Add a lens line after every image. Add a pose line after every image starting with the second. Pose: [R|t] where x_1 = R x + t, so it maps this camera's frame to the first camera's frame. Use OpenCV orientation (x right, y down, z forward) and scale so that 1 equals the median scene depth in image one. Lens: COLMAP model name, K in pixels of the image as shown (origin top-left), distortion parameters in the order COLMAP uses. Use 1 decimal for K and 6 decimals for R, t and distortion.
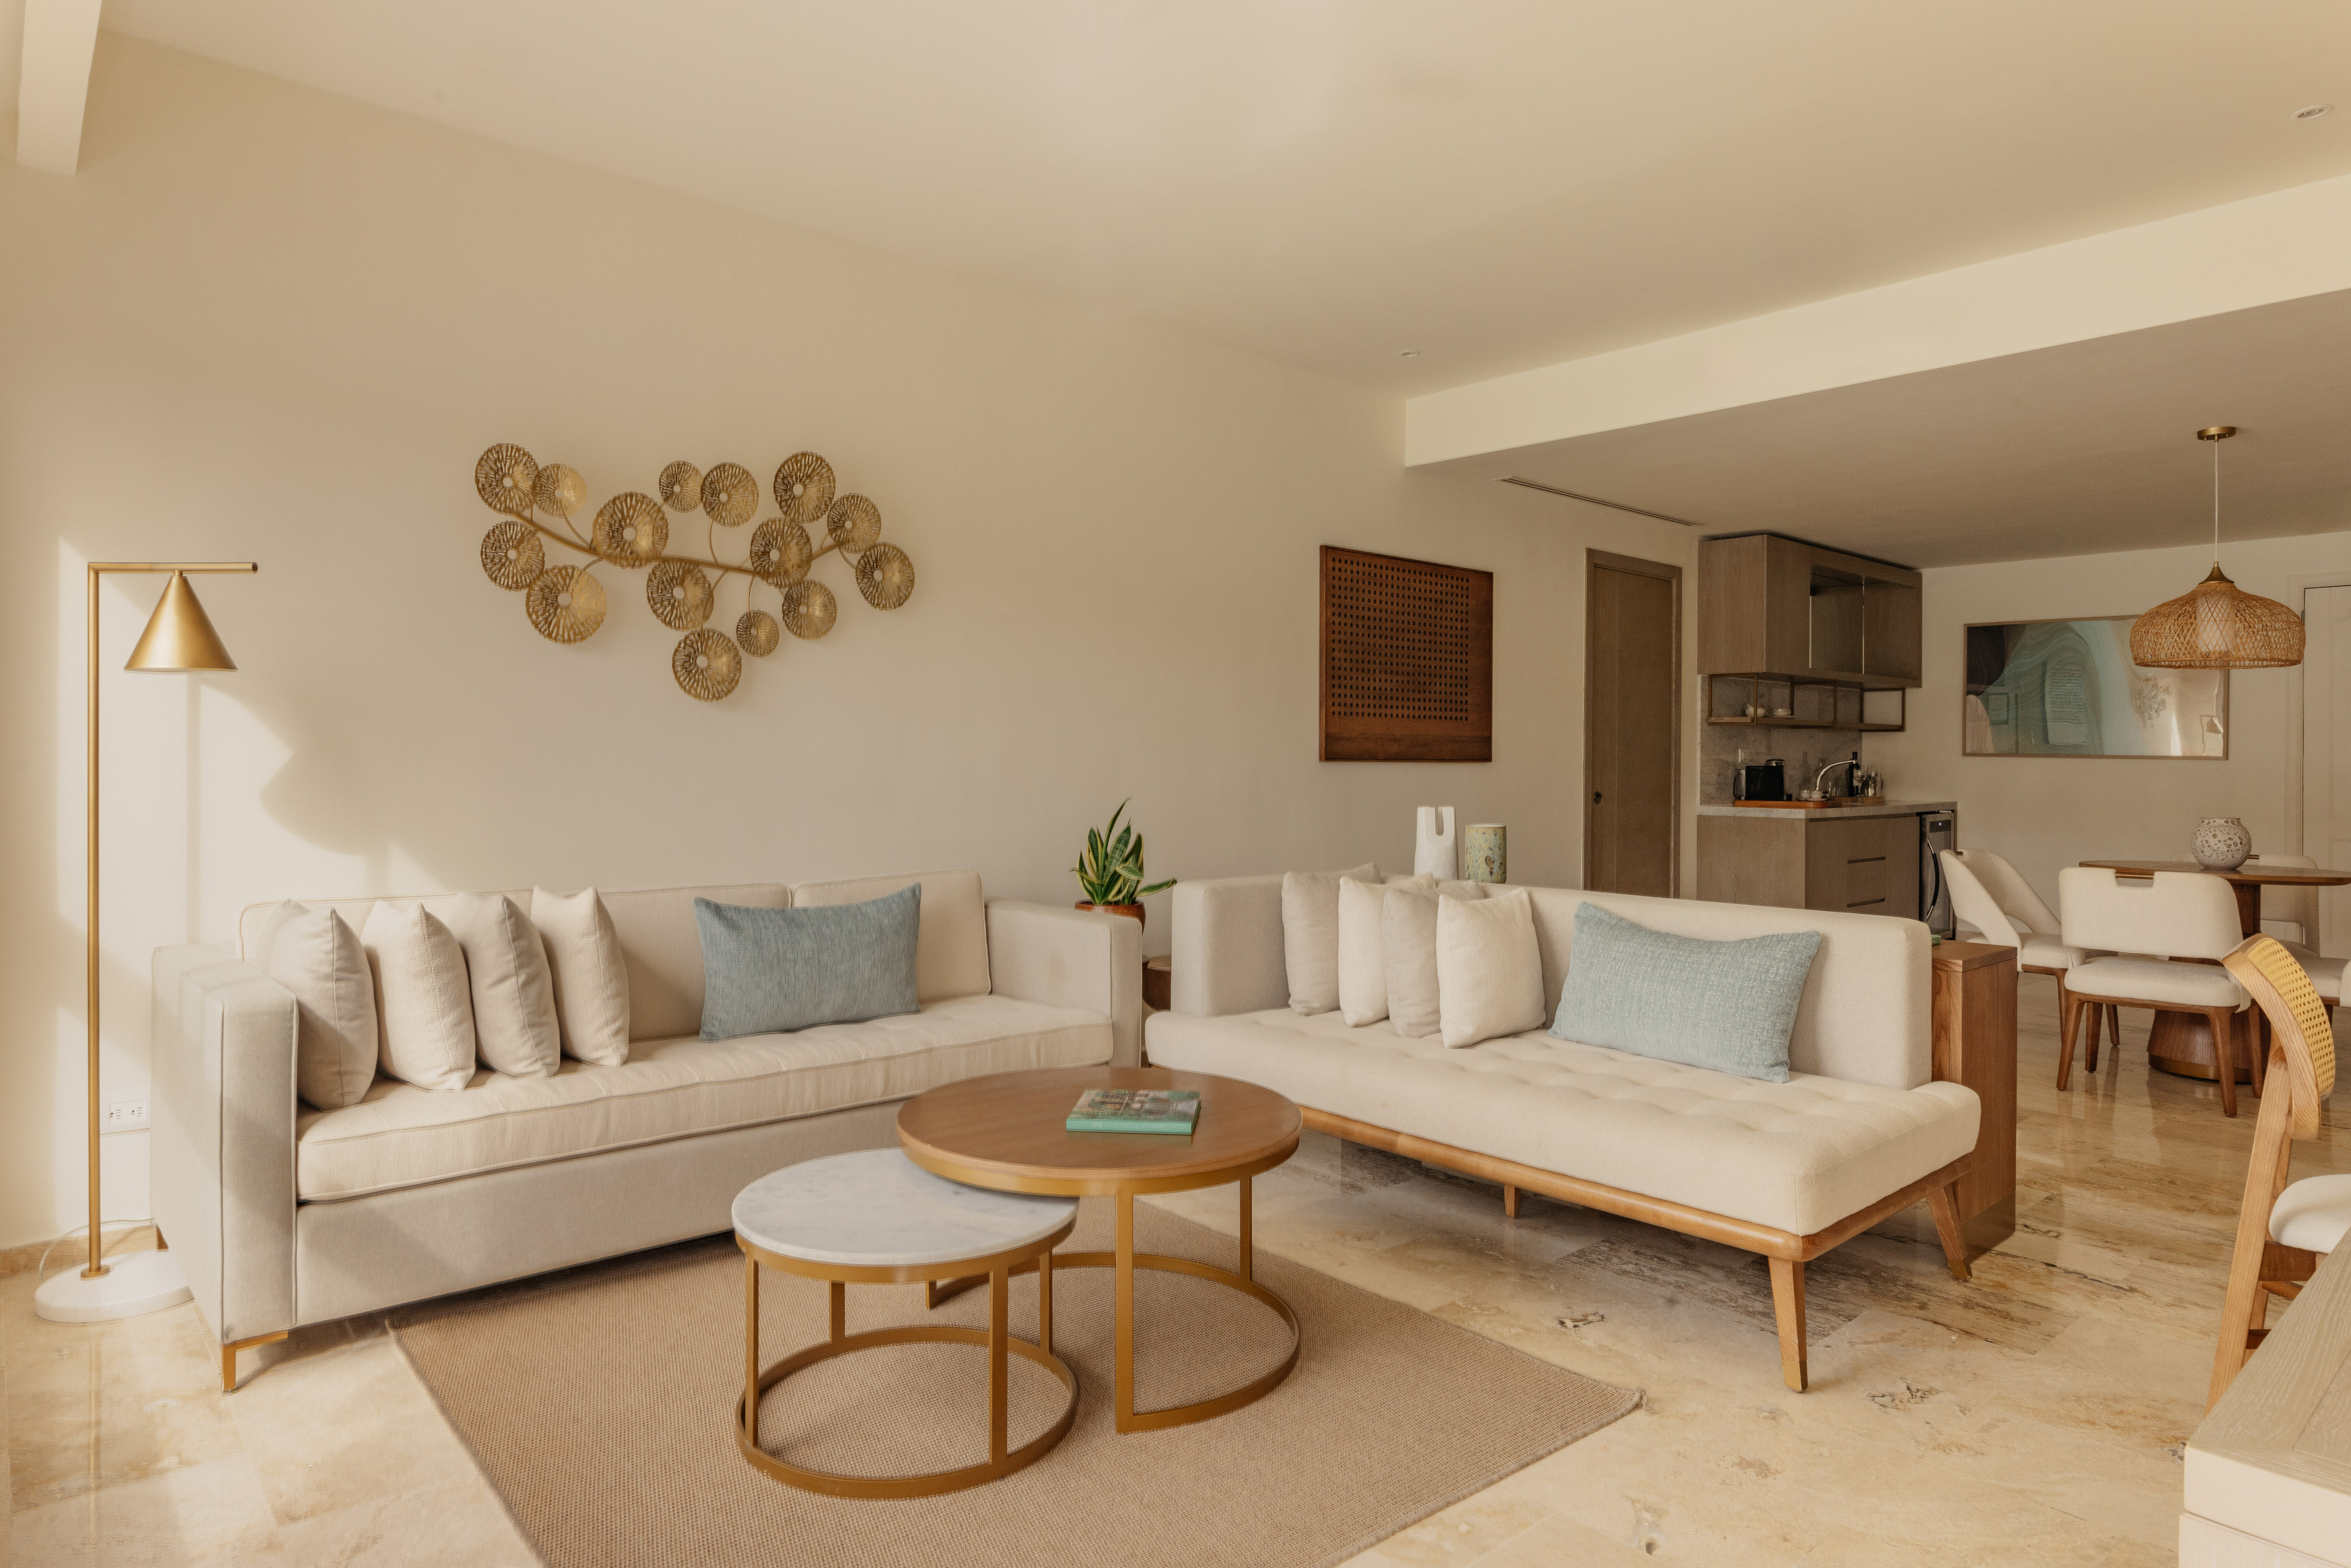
lens RADIAL K [[1365.8, 0, 1175.5], [0, 1365.8, 784.0], [0, 0, 1]] dist [-0.000606, -0.000379]
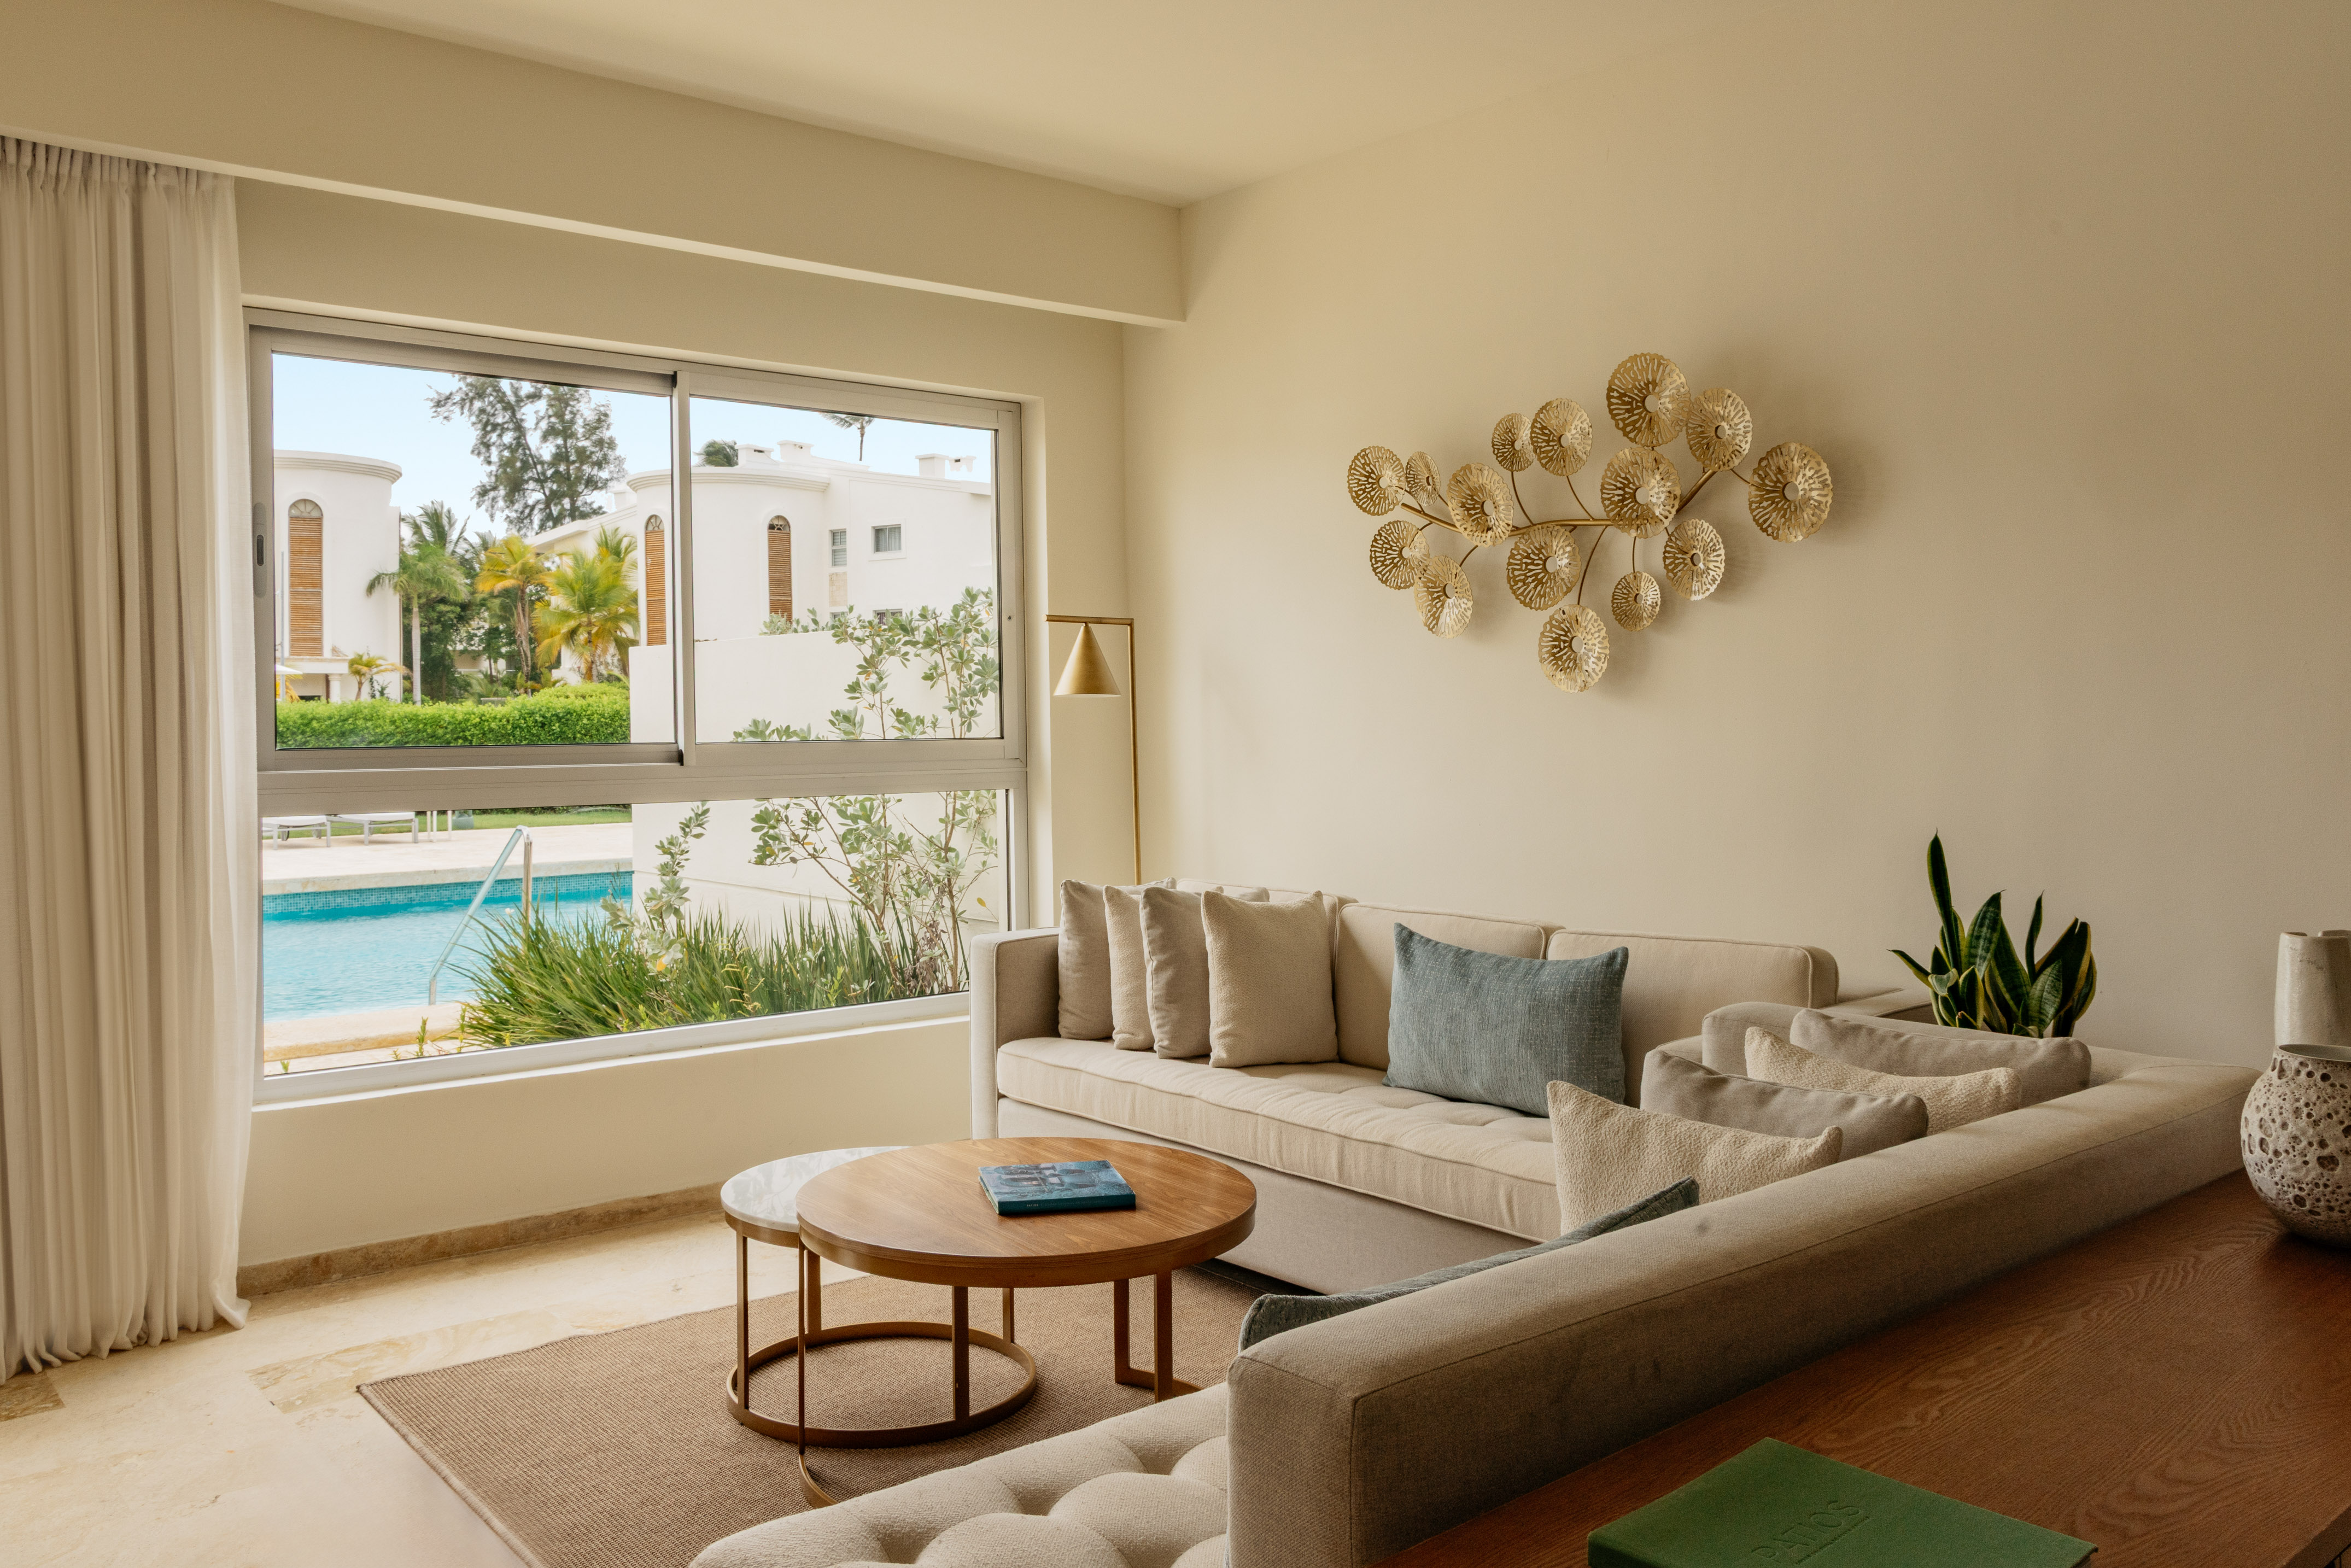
lens RADIAL K [[1845.4, 0, 1175.5], [0, 1845.4, 784.0], [0, 0, 1]] dist [-0.003607, -0.000460]
pose [[-0.023464, 0.022412, -0.999473, 0.856169], [-0.017456, 0.999587, 0.022824, -0.031791], [0.999572, 0.017983, -0.023063, 0.891986]]
